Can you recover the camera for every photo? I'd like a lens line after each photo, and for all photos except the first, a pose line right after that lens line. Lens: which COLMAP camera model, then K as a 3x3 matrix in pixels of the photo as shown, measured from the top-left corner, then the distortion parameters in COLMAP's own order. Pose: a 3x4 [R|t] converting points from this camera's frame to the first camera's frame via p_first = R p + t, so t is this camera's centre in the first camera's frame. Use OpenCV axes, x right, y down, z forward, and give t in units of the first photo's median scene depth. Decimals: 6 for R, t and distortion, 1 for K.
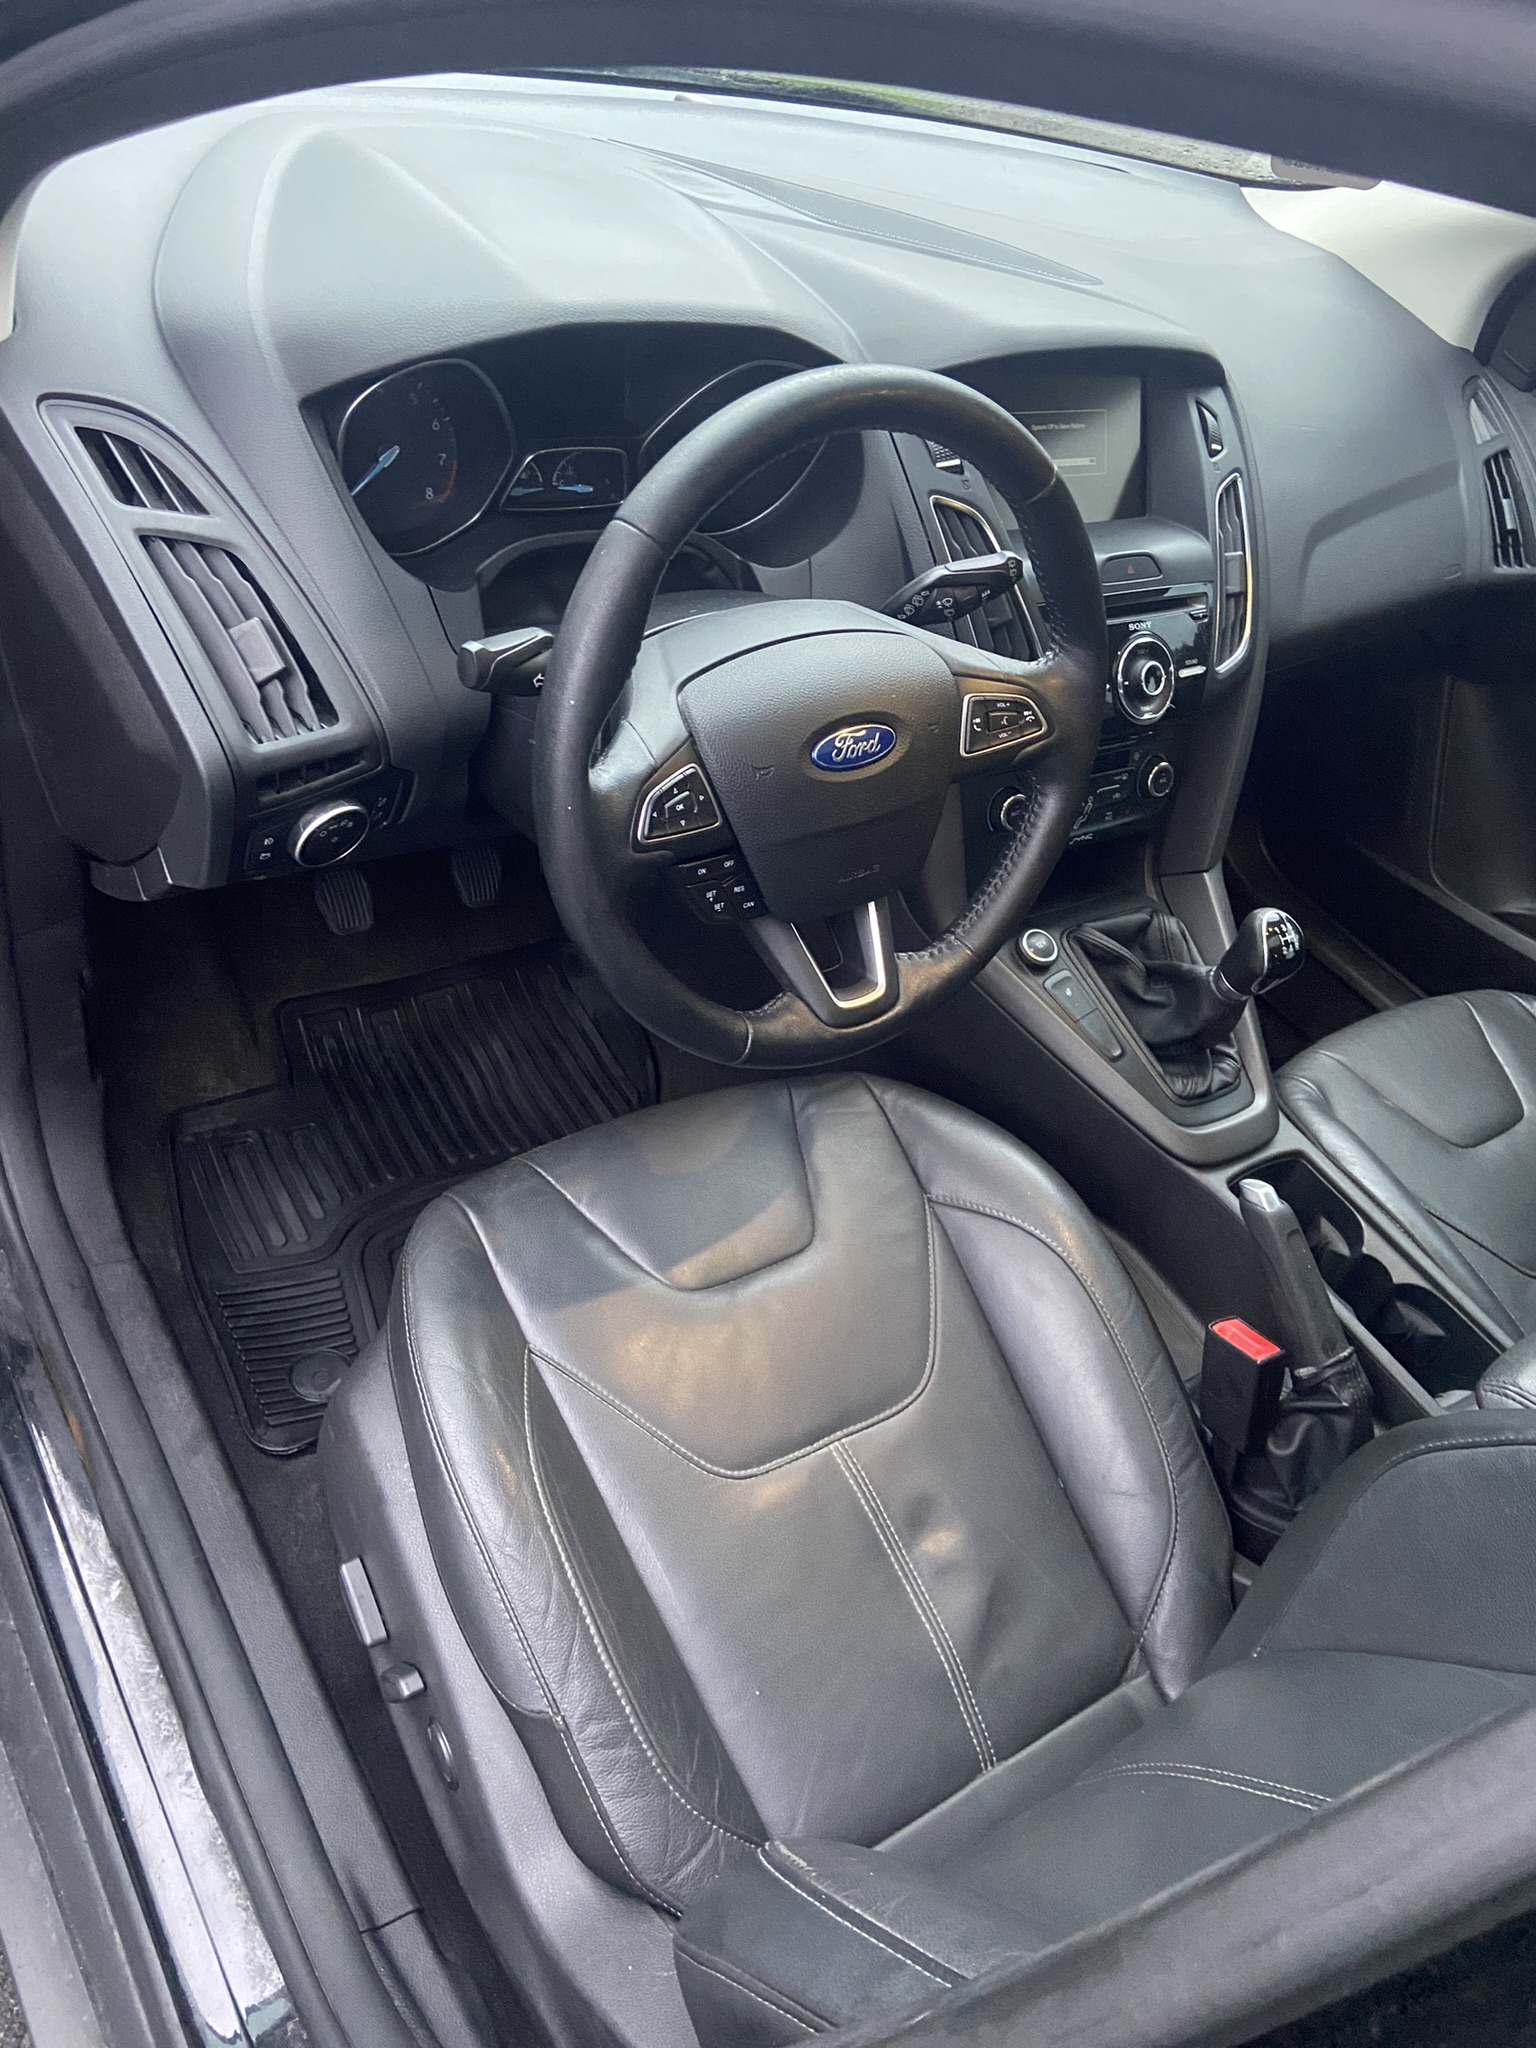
lens RADIAL K [[1548.8, 0, 795.7], [0, 1548.8, 1009.7], [0, 0, 1]] dist [0.122078, -0.162500]
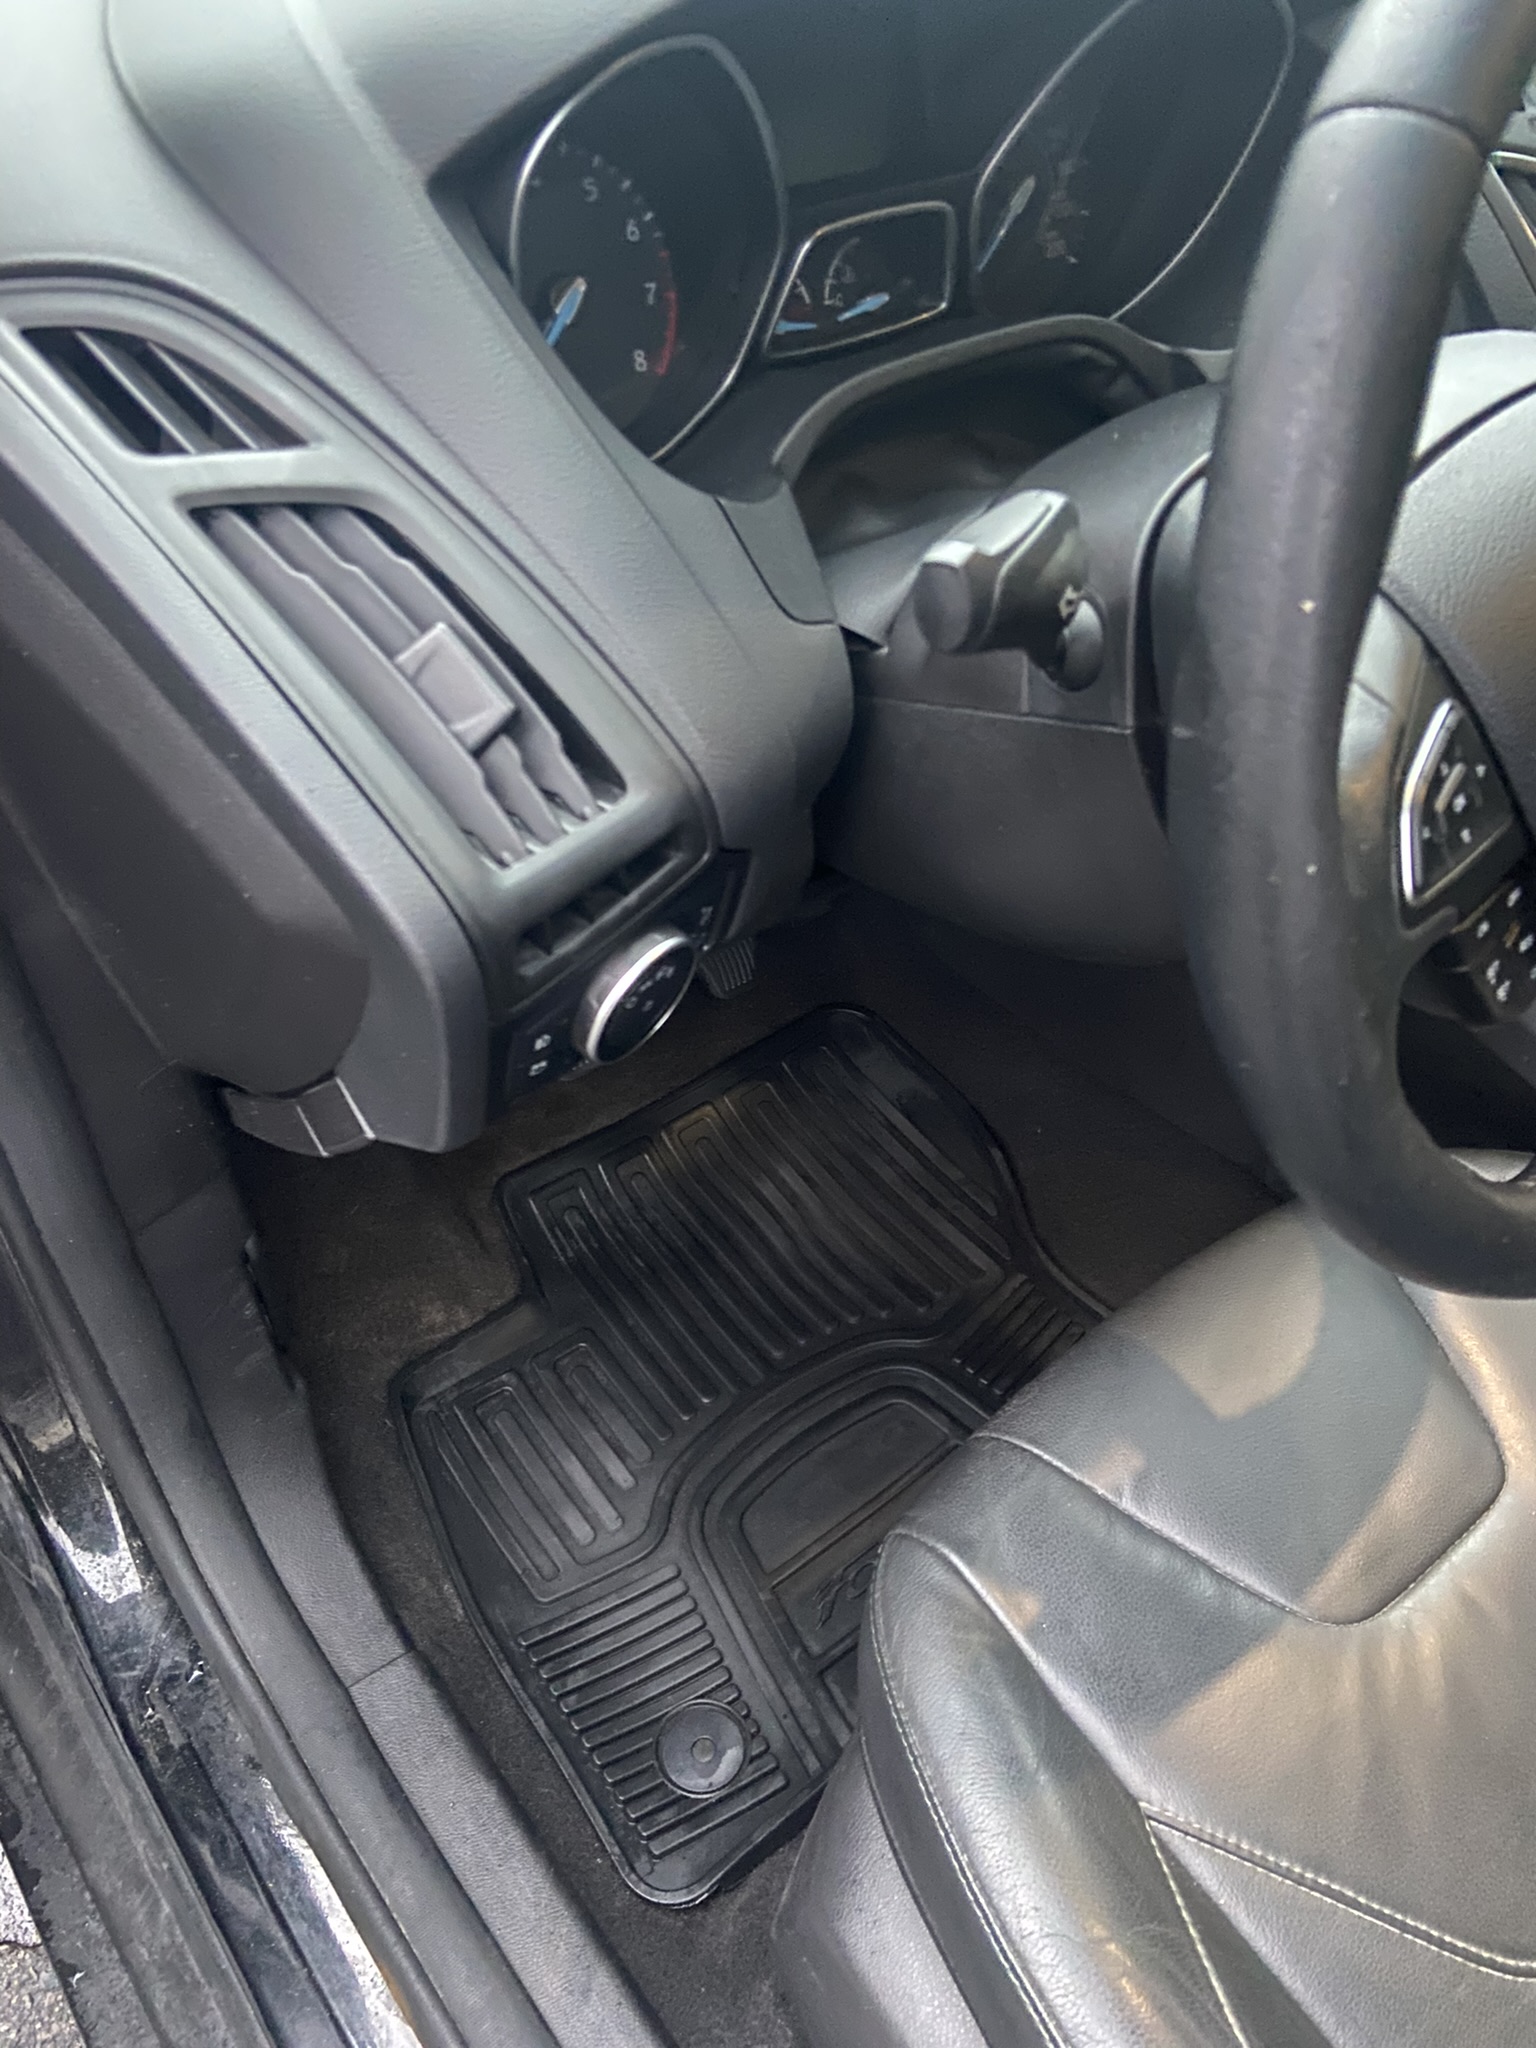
lens RADIAL K [[1540.2, 0, 771.5], [0, 1540.2, 1019.3], [0, 0, 1]] dist [0.120645, -0.145876]
pose [[0.974644, -0.207892, -0.082768, -0.179600], [0.210078, 0.977509, 0.018549, -0.089693], [0.077050, -0.035466, 0.996396, 0.405912]]
